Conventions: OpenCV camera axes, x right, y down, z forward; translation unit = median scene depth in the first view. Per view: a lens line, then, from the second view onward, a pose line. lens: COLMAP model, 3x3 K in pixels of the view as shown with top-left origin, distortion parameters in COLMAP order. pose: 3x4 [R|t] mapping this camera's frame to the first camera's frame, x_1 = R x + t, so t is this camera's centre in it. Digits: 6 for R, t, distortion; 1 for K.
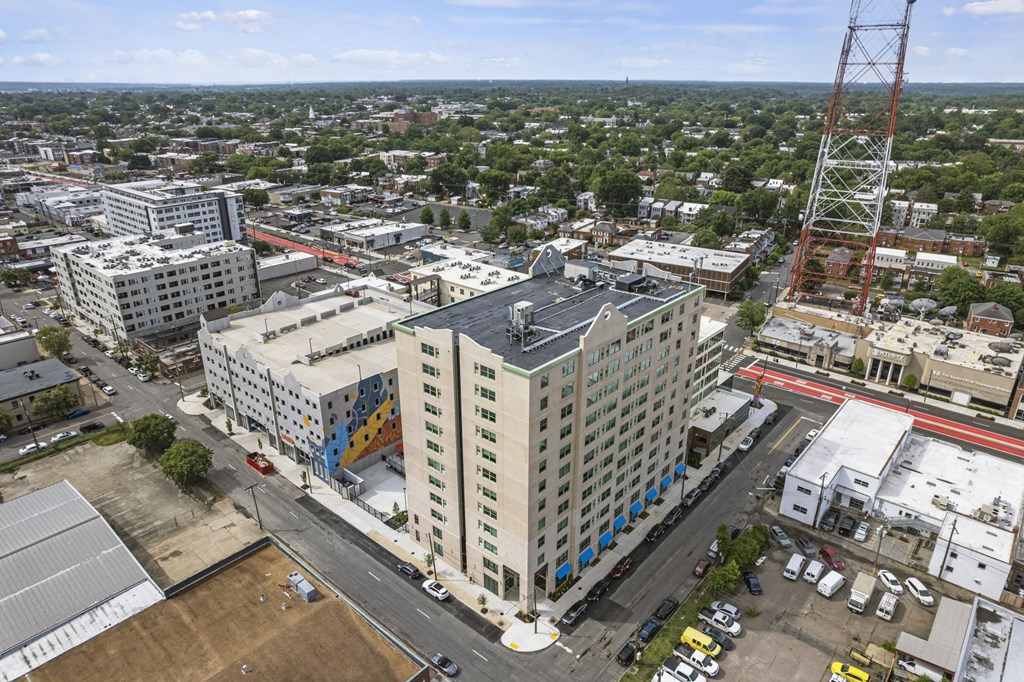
lens RADIAL K [[657.5, 0, 520.1], [0, 657.5, 341.6], [0, 0, 1]] dist [-0.081098, 0.067176]
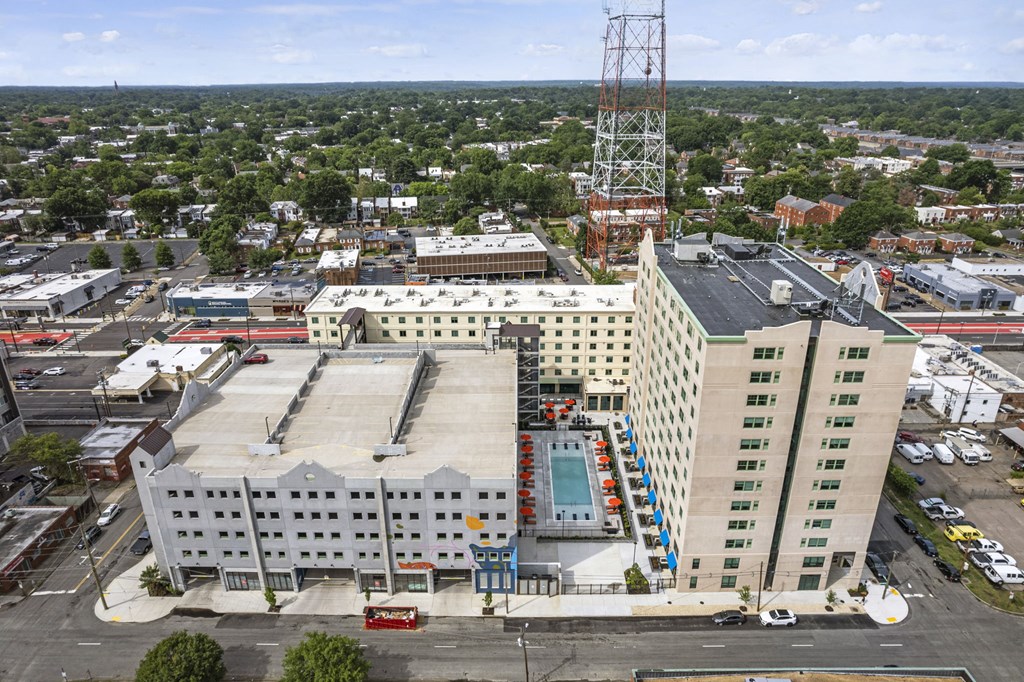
lens RADIAL K [[657.5, 0, 520.1], [0, 657.5, 341.6], [0, 0, 1]] dist [-0.081098, 0.067176]
pose [[0.755885, -0.249096, 0.605466, -0.453414], [0.250823, 0.964413, 0.083634, -0.078159], [-0.604752, 0.088647, 0.791465, 0.263592]]
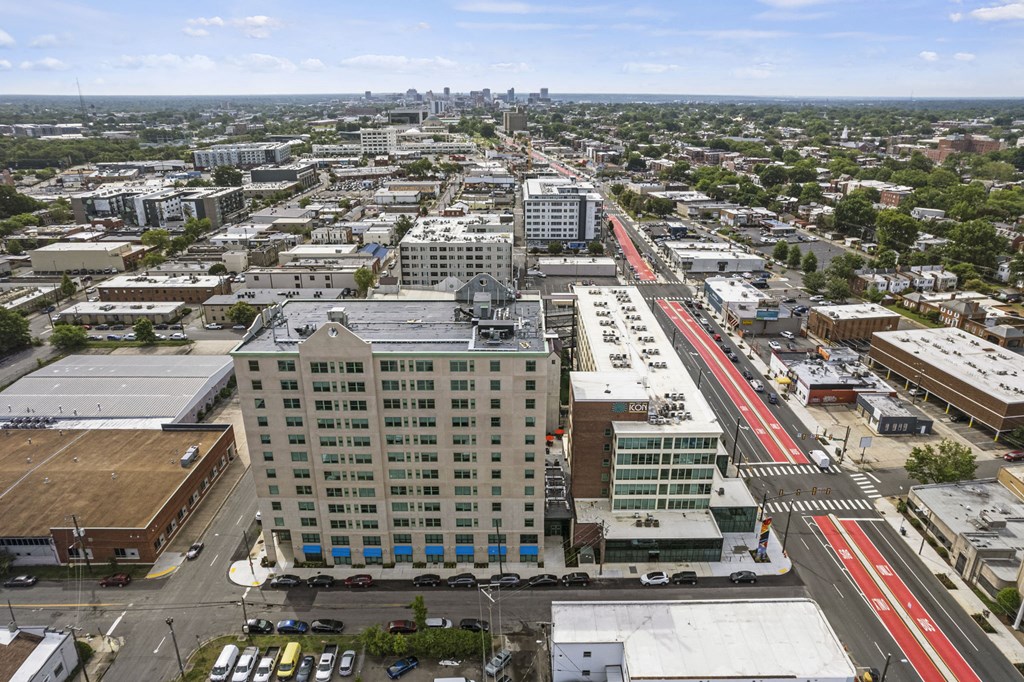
lens RADIAL K [[654.8, 0, 522.8], [0, 654.8, 341.7], [0, 0, 1]] dist [-0.075561, 0.066386]
pose [[0.655268, 0.272338, -0.704596, 0.541331], [-0.285270, 0.952895, 0.103011, -0.112245], [0.699460, 0.133500, 0.702092, 0.231779]]
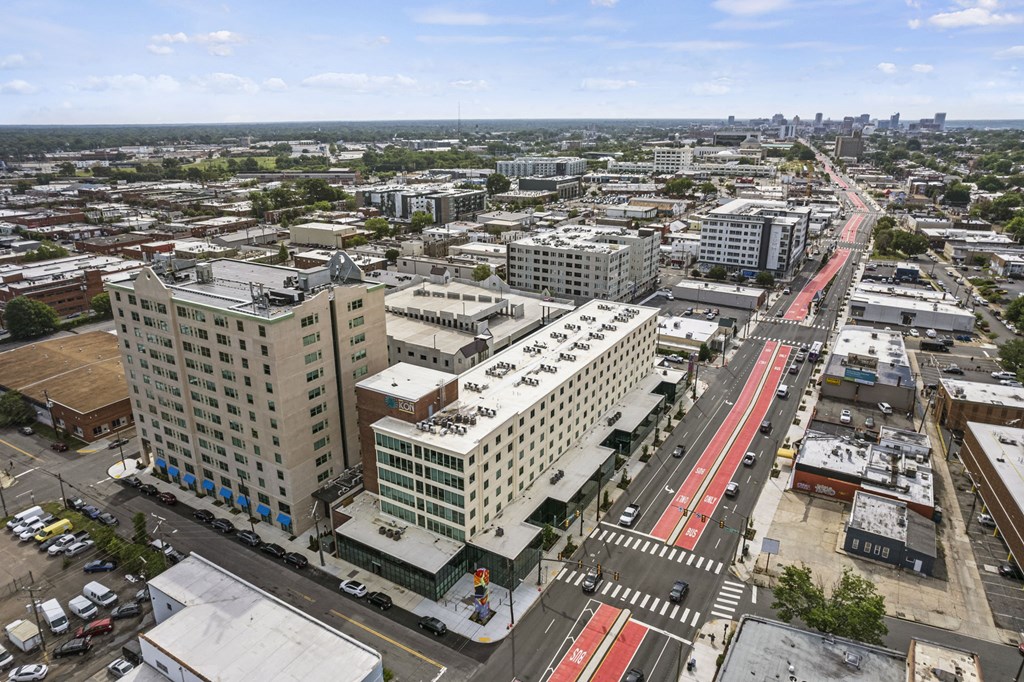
lens RADIAL K [[656.5, 0, 512.0], [0, 656.5, 341.0], [0, 0, 1]] dist [-0.030993, 0.002766]
pose [[0.159924, 0.316830, -0.934903, 0.726956], [-0.367250, 0.898204, 0.241571, -0.245043], [0.916270, 0.304710, 0.260000, 0.675774]]
